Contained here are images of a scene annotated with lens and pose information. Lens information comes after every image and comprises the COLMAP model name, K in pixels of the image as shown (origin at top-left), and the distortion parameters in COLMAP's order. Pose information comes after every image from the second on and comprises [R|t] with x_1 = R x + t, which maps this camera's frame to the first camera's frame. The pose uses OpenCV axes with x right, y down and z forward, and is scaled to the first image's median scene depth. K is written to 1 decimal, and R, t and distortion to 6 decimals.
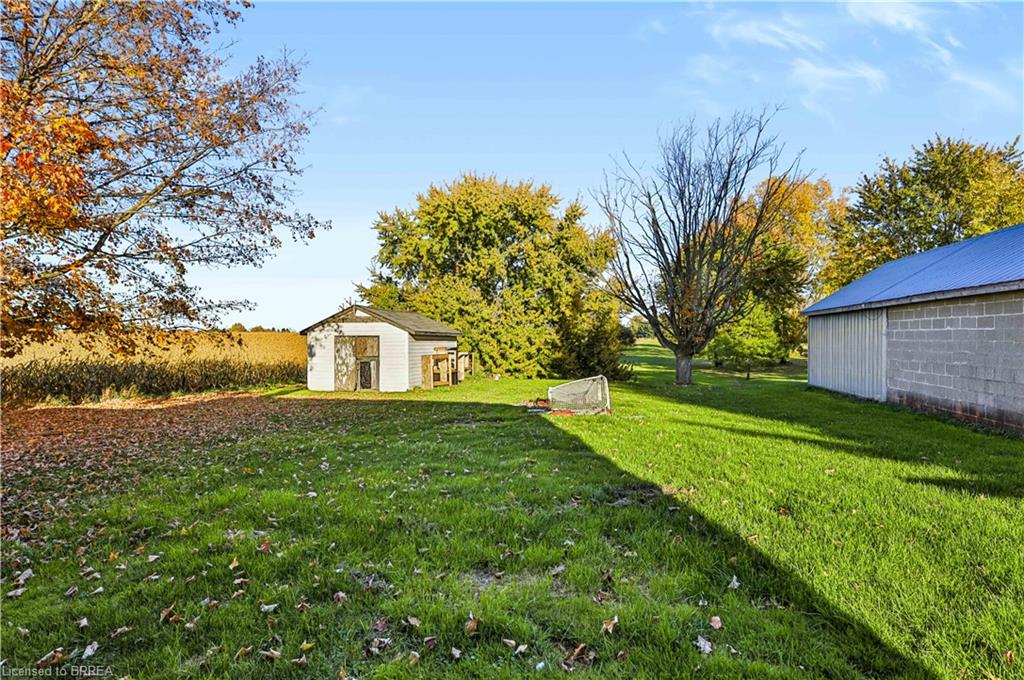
lens RADIAL K [[504.9, 0, 518.7], [0, 504.9, 322.5], [0, 0, 1]] dist [-0.001013, -0.000951]
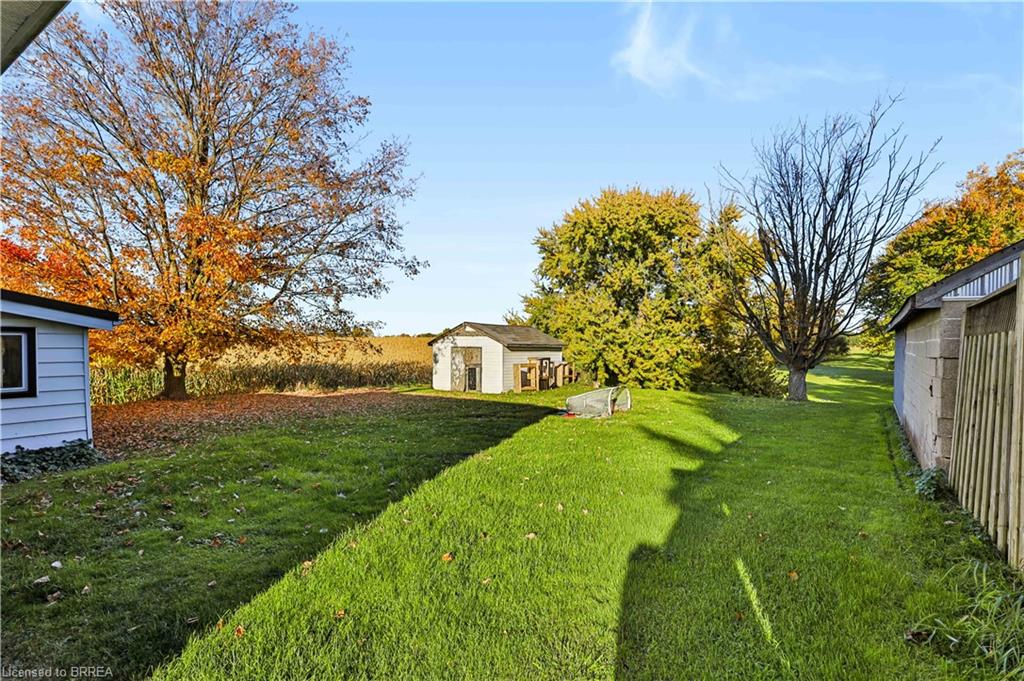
lens RADIAL K [[504.9, 0, 508.3], [0, 504.9, 334.4], [0, 0, 1]] dist [-0.001013, -0.000951]
pose [[0.930090, 0.001336, -0.367330, 0.228913], [0.002971, 0.999933, 0.011159, -0.017577], [0.367320, -0.011471, 0.930024, -0.110612]]
